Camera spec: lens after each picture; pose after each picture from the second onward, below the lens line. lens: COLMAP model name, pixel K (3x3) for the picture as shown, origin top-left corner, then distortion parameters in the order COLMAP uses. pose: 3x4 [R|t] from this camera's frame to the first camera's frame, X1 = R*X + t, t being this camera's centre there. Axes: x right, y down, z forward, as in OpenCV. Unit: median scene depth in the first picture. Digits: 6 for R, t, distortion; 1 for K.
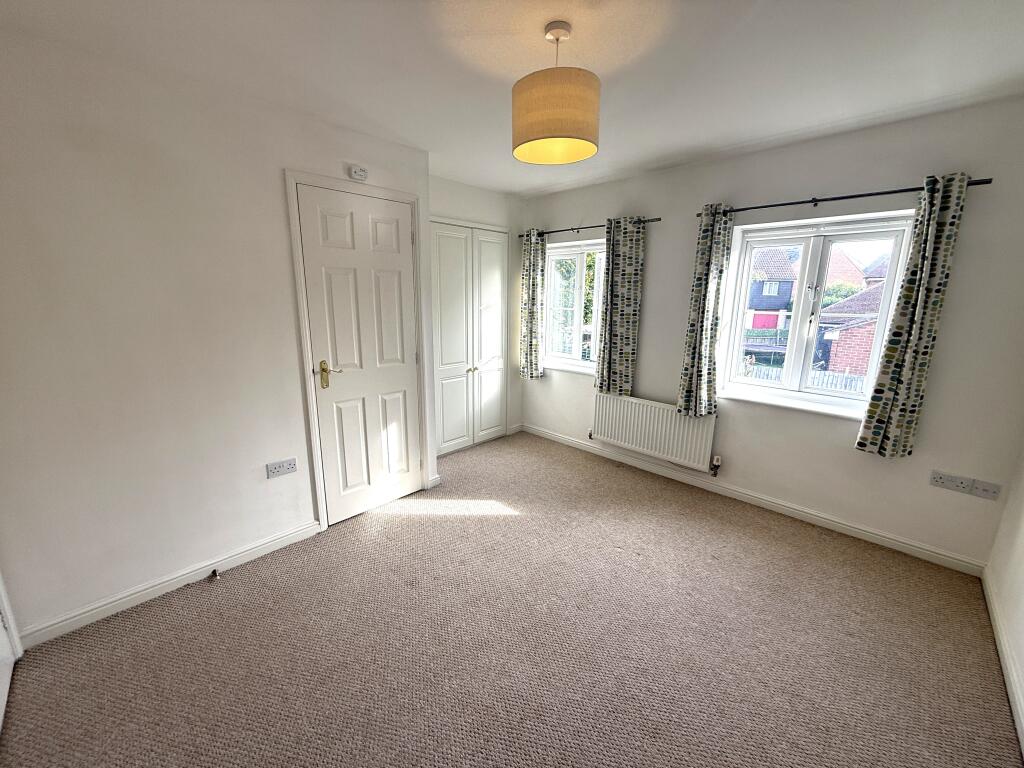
lens RADIAL K [[405.8, 0, 509.1], [0, 405.8, 382.8], [0, 0, 1]] dist [0.001160, -0.000179]
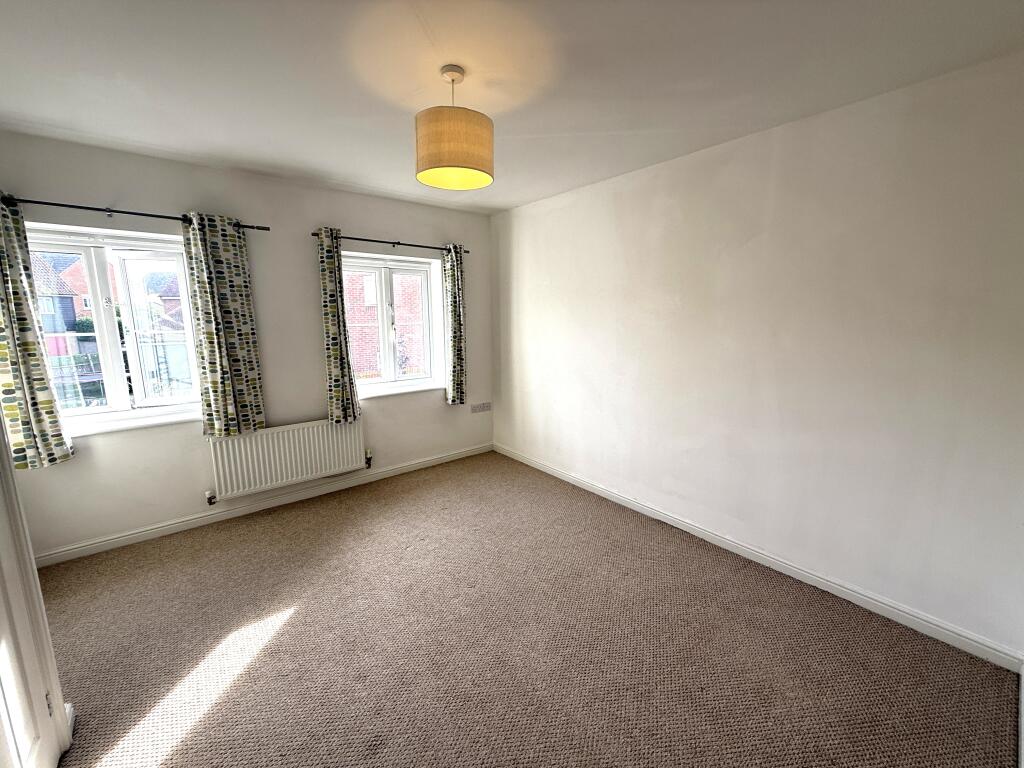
lens RADIAL K [[405.8, 0, 507.5], [0, 405.8, 382.5], [0, 0, 1]] dist [0.001160, -0.000179]
pose [[0.122231, -0.175387, 0.976882, -0.495616], [0.216773, 0.965217, 0.146169, -0.080322], [-0.968540, 0.193895, 0.155999, 0.380895]]
